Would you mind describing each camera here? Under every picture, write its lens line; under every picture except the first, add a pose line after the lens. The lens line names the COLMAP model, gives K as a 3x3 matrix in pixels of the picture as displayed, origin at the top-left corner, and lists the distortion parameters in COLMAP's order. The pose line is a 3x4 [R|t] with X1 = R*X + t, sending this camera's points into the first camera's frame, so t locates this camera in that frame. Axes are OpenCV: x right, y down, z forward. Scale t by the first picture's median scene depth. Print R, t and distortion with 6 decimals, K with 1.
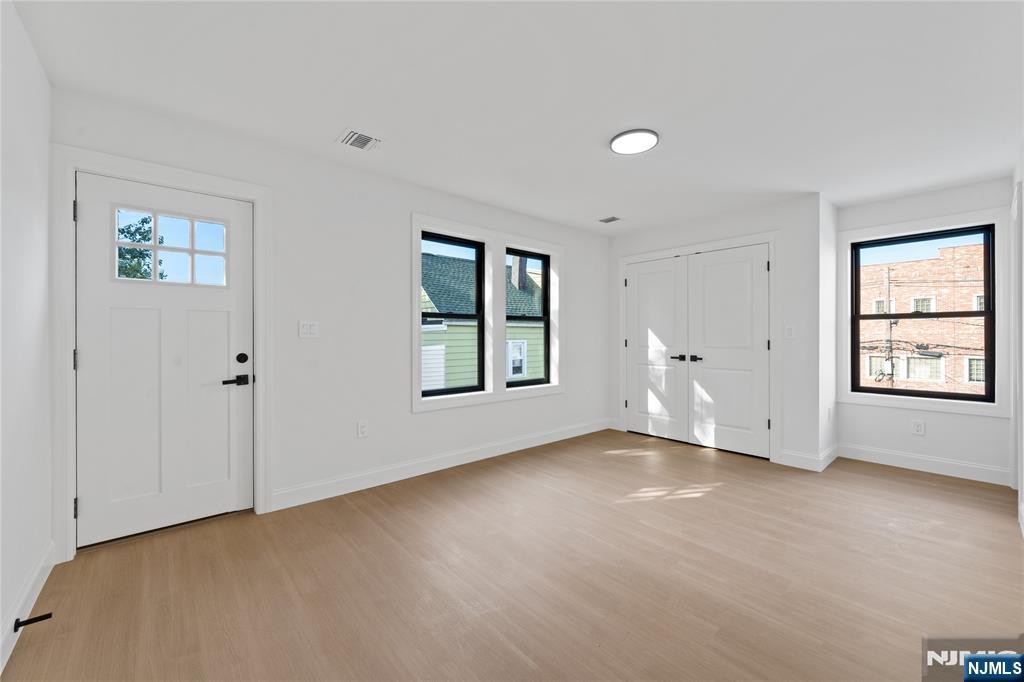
lens RADIAL K [[407.4, 0, 512.1], [0, 407.4, 336.0], [0, 0, 1]] dist [-0.000654, -0.000046]
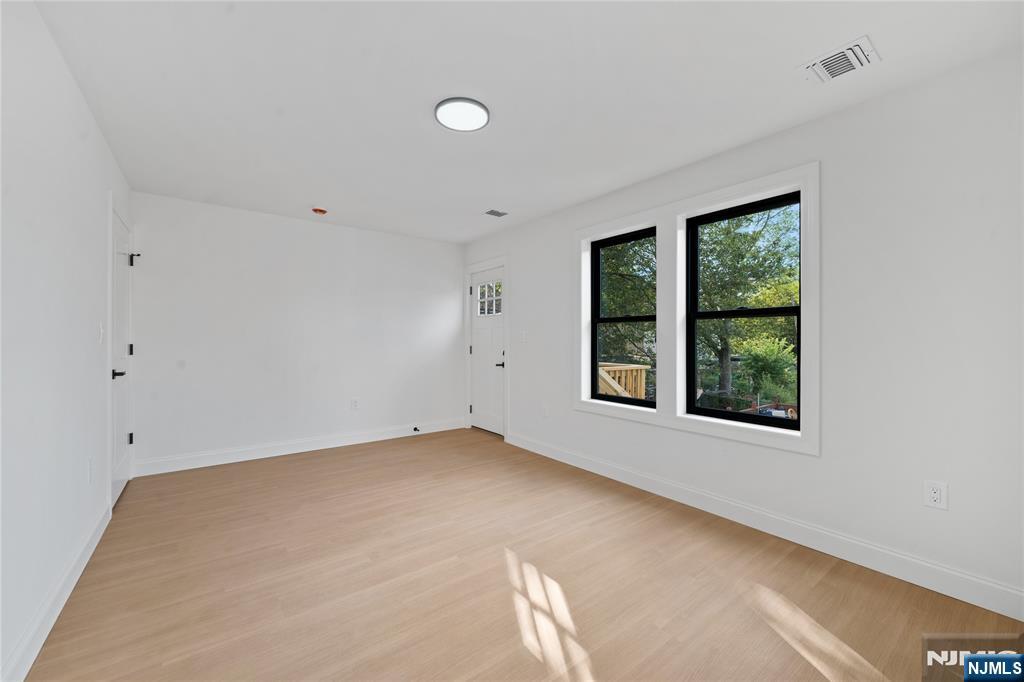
lens RADIAL K [[409.9, 0, 505.7], [0, 409.9, 340.4], [0, 0, 1]] dist [-0.000492, -0.000241]
pose [[-0.104369, 0.001466, -0.994538, 0.755657], [-0.000504, 0.999999, 0.001527, -0.000651], [0.994538, 0.000660, -0.104369, 0.782577]]
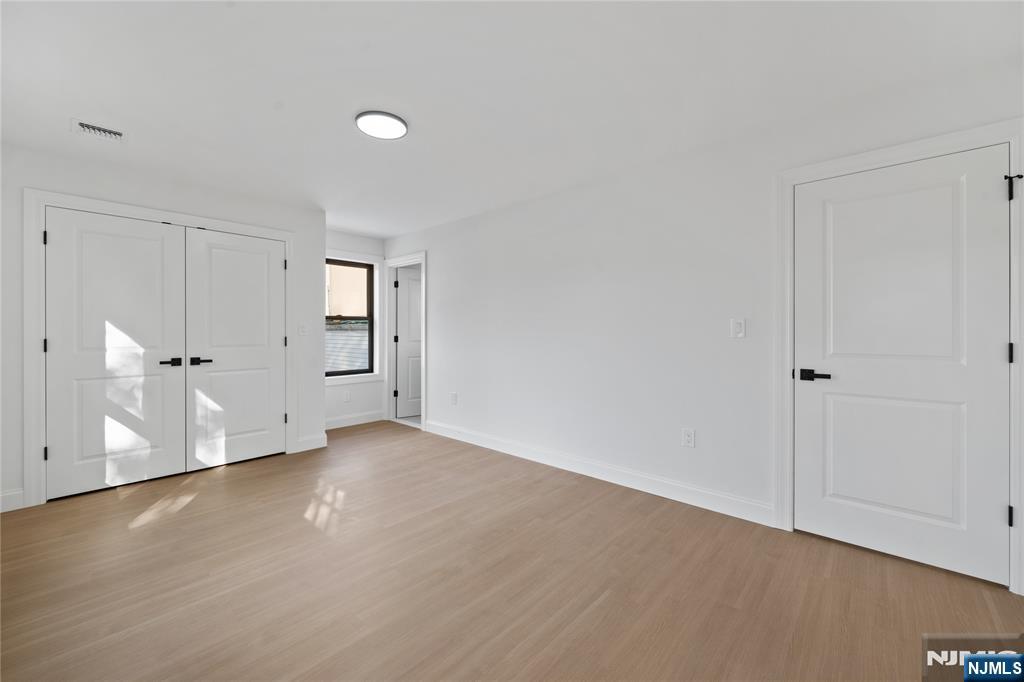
lens RADIAL K [[400.8, 0, 513.7], [0, 400.8, 327.8], [0, 0, 1]] dist [-0.000087, -0.000405]
pose [[-0.111074, 0.009671, 0.993765, -0.431649], [-0.001733, 0.999949, -0.009925, -0.002589], [-0.993811, -0.002825, -0.111051, 0.529025]]
